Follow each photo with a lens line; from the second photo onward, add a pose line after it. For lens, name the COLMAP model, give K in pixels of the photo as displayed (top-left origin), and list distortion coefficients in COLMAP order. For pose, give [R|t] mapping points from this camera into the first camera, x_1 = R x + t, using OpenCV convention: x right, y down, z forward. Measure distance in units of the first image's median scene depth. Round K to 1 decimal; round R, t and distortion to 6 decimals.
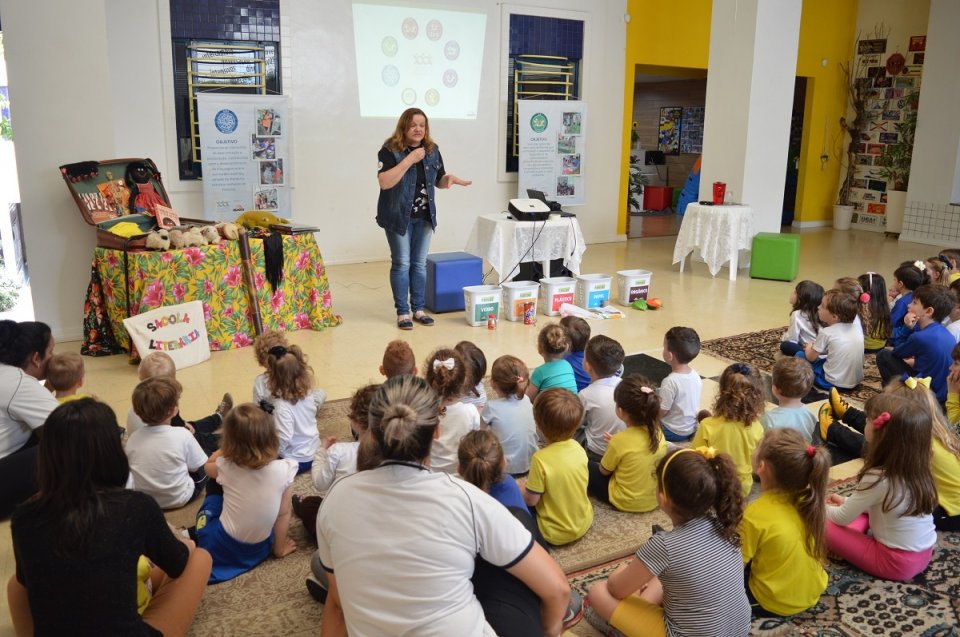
lens RADIAL K [[769.2, 0, 480.0], [0, 769.2, 318.5], [0, 0, 1]] dist [-0.102998, 0.036844]
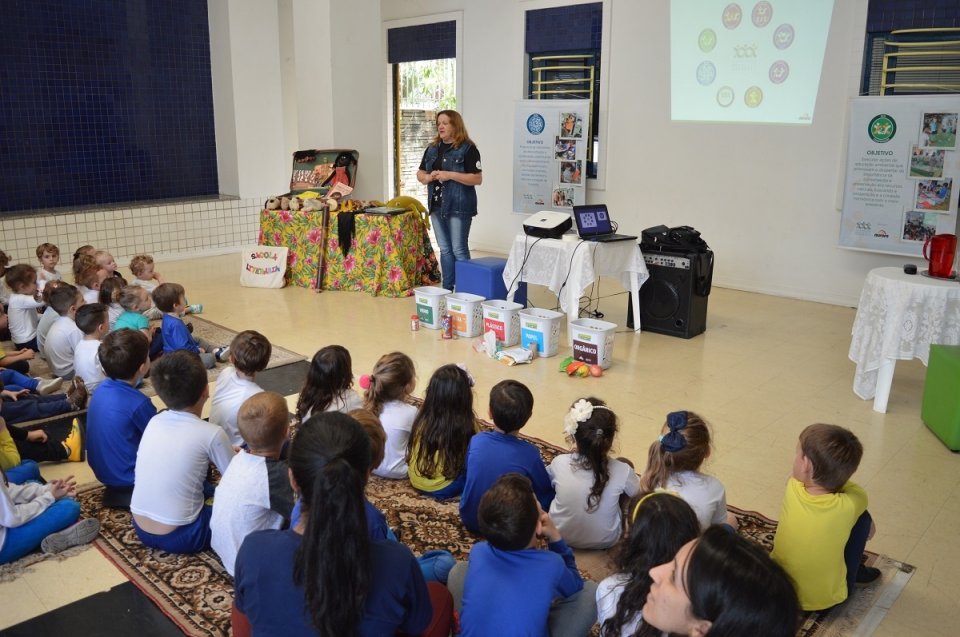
lens RADIAL K [[766.4, 0, 480.0], [0, 766.4, 318.5], [0, 0, 1]] dist [-0.096538, 0.028129]
pose [[0.319507, 0.222896, -0.920996, 0.720032], [-0.234268, 0.960350, 0.151149, -0.128633], [0.918169, 0.167466, 0.359056, 0.540270]]
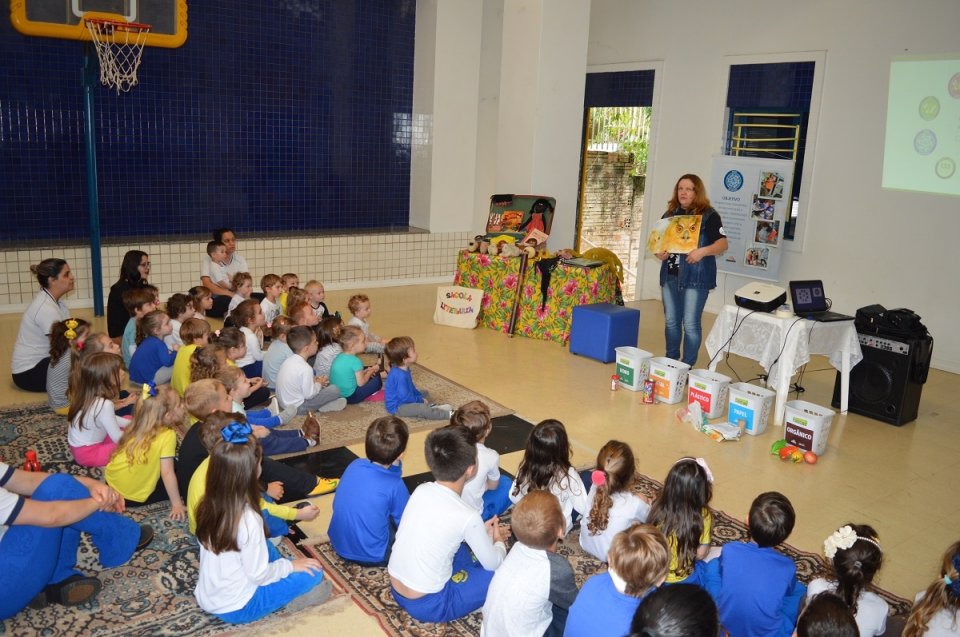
lens RADIAL K [[766.4, 0, 480.0], [0, 766.4, 318.5], [0, 0, 1]] dist [-0.096538, 0.028129]
pose [[0.132189, 0.215949, -0.967415, 0.705951], [-0.287619, 0.942346, 0.171053, -0.146273], [0.948579, 0.255636, 0.186678, 0.469579]]
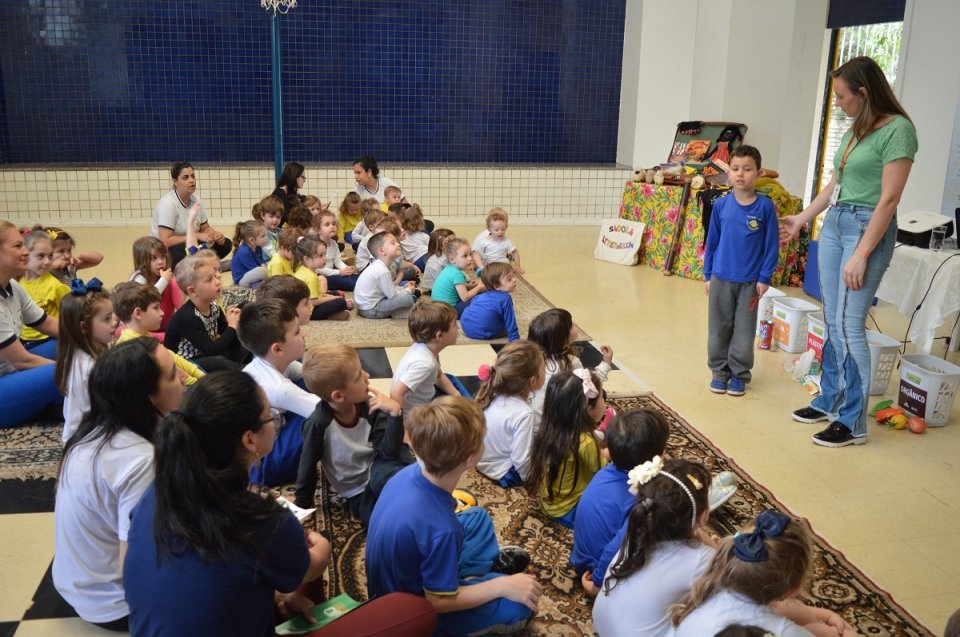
lens RADIAL K [[801.9, 0, 480.0], [0, 801.9, 318.5], [0, 0, 1]] dist [-0.089744, 0.021812]
pose [[-0.271427, 0.244106, -0.930988, 0.689218], [-0.264154, 0.911263, 0.315948, -0.155032], [0.925500, 0.331681, -0.182860, 0.672747]]
